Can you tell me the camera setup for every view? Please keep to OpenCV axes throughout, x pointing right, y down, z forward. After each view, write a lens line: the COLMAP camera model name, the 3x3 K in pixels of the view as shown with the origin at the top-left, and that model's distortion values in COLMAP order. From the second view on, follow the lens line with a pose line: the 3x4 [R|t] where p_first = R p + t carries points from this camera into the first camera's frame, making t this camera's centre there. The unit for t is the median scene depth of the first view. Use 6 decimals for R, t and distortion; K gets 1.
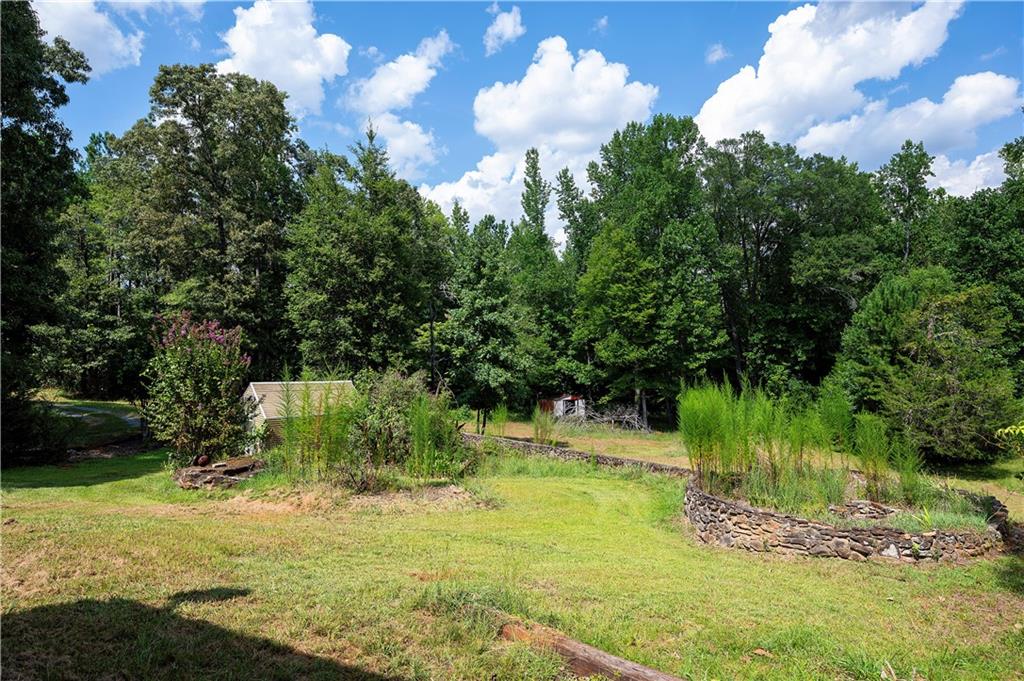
lens RADIAL K [[572.7, 0, 510.9], [0, 572.7, 337.6], [0, 0, 1]] dist [-0.002980, 0.003284]
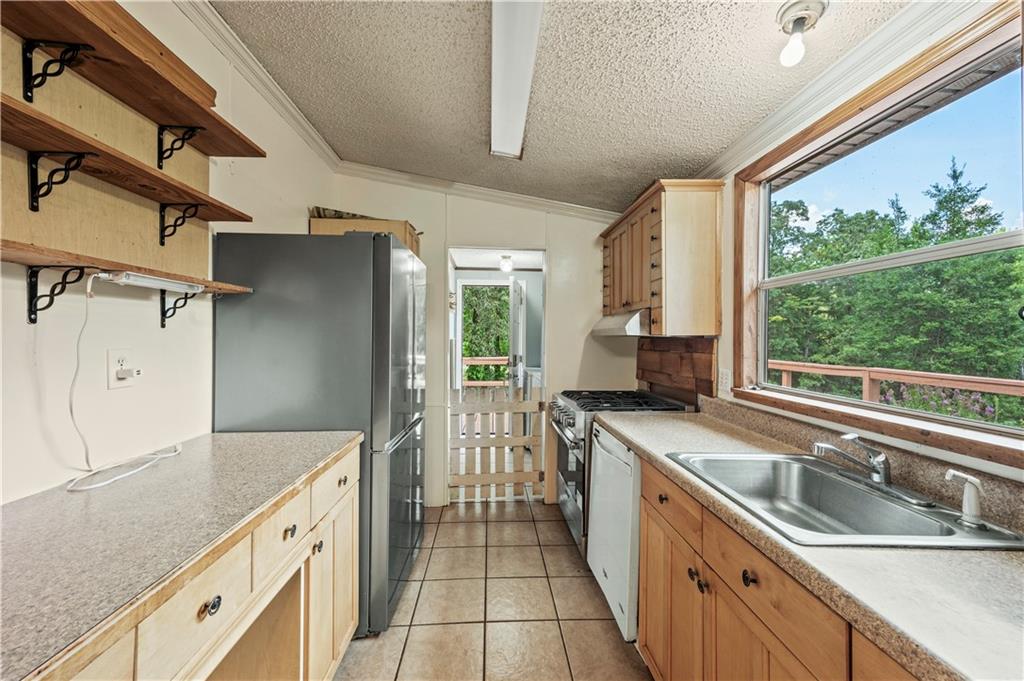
lens RADIAL K [[404.5, 0, 502.1], [0, 404.5, 341.5], [0, 0, 1]] dist [0.001438, 0.000828]
pose [[0.722069, 0.023026, -0.691437, -0.170053], [-0.016070, 0.999735, 0.016510, -0.031791], [0.691634, -0.000810, 0.722248, -0.035640]]
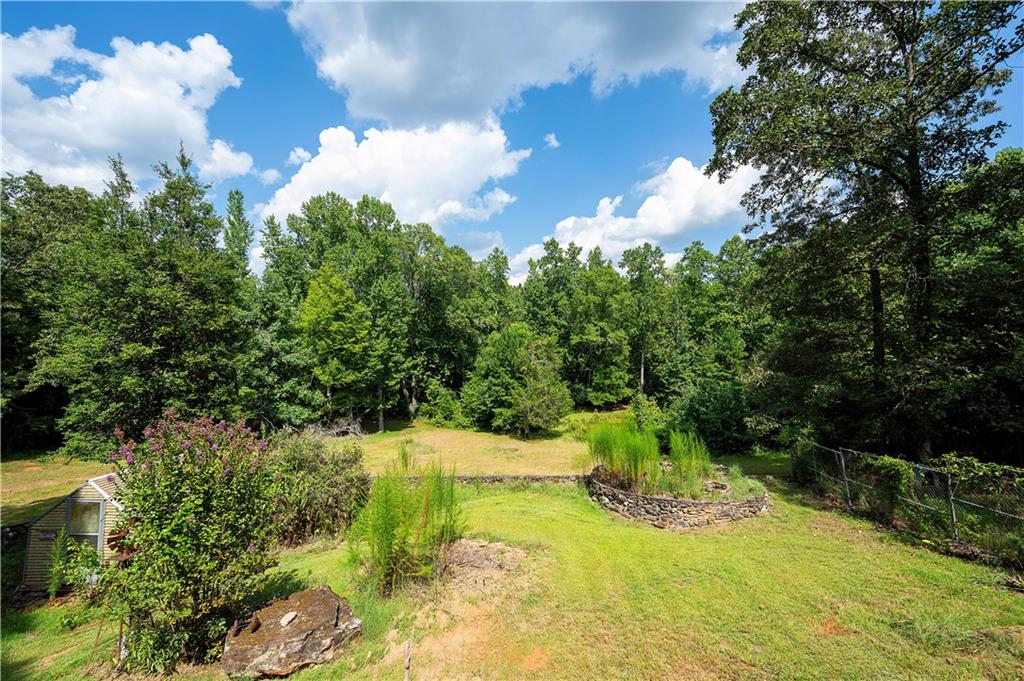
lens RADIAL K [[404.5, 0, 512.9], [0, 404.5, 341.7], [0, 0, 1]] dist [0.001438, 0.000828]
pose [[0.704300, 0.017211, 0.709694, -0.174159], [-0.003079, 0.999771, -0.021190, -0.032688], [-0.709896, 0.012739, 0.704191, 0.105359]]
